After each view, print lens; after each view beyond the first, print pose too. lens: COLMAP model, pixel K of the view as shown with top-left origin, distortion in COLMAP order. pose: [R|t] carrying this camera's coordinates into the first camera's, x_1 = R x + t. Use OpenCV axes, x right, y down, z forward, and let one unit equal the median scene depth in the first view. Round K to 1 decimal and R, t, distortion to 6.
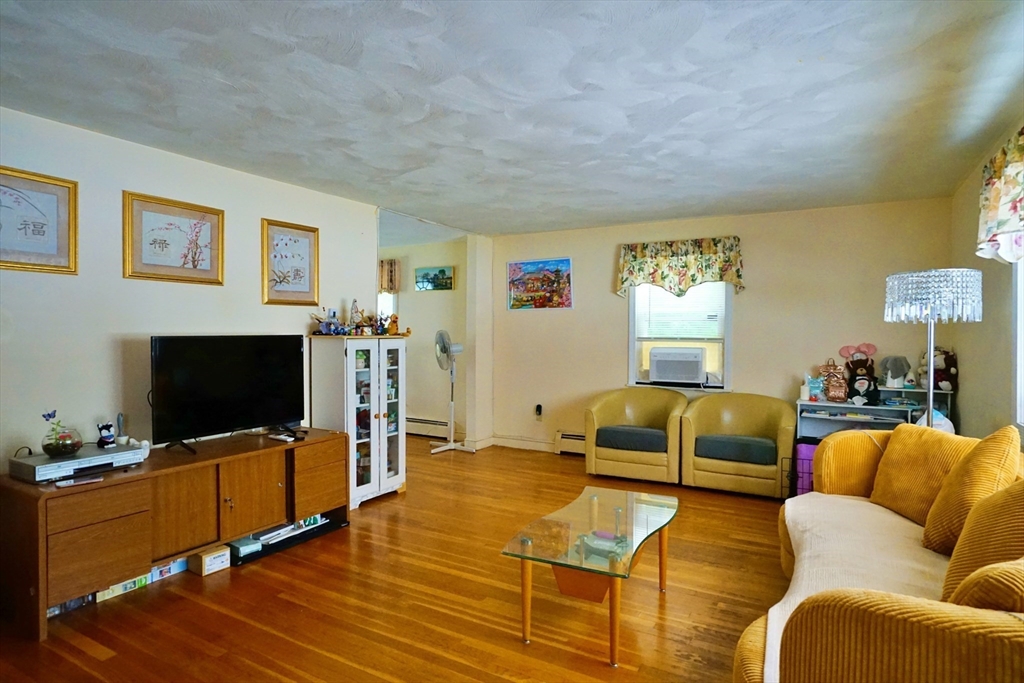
lens RADIAL K [[577.9, 0, 514.7], [0, 577.9, 343.7], [0, 0, 1]] dist [-0.046225, 0.040454]
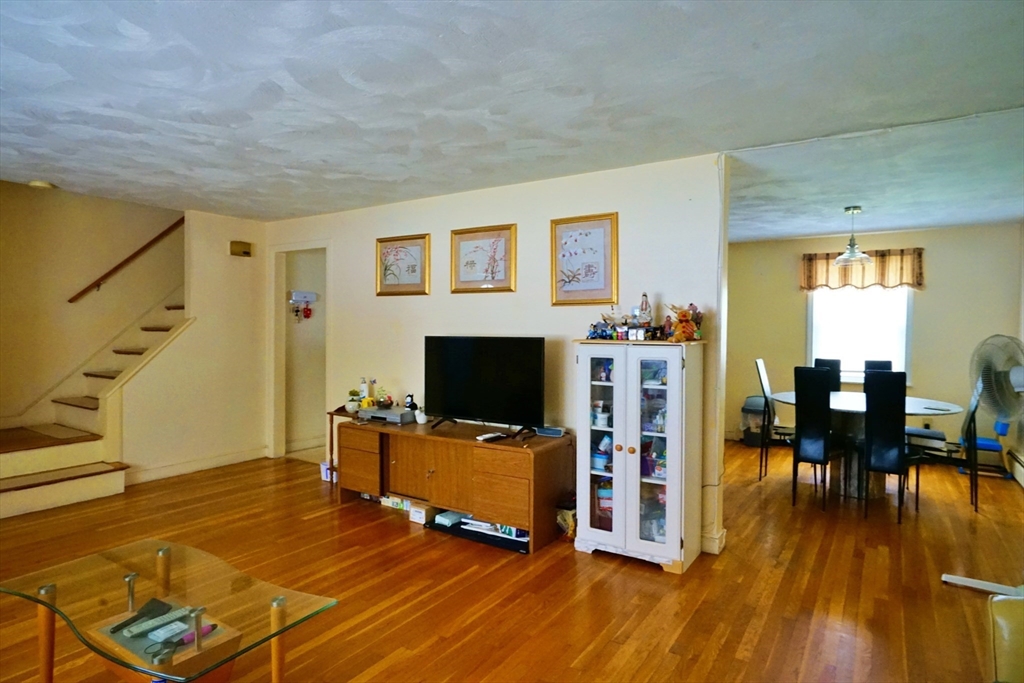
lens RADIAL K [[577.9, 0, 514.7], [0, 577.9, 343.7], [0, 0, 1]] dist [-0.046225, 0.040454]
pose [[-0.053032, 0.019838, -0.998396, 0.611889], [-0.030004, 0.999320, 0.021450, -0.025327], [0.998142, 0.031093, -0.052400, 1.070877]]
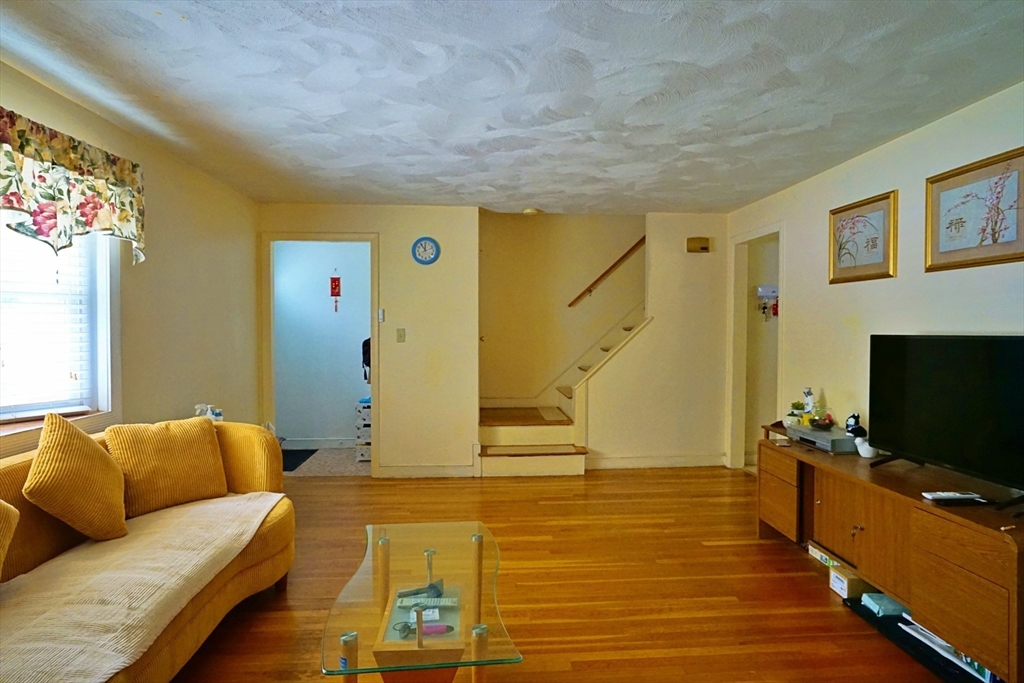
lens RADIAL K [[577.9, 0, 514.7], [0, 577.9, 343.7], [0, 0, 1]] dist [-0.046225, 0.040454]
pose [[-0.830478, 0.008441, -0.556987, 0.342064], [-0.017320, 0.999010, 0.040965, -0.022463], [0.556782, 0.043667, -0.829510, 1.222074]]
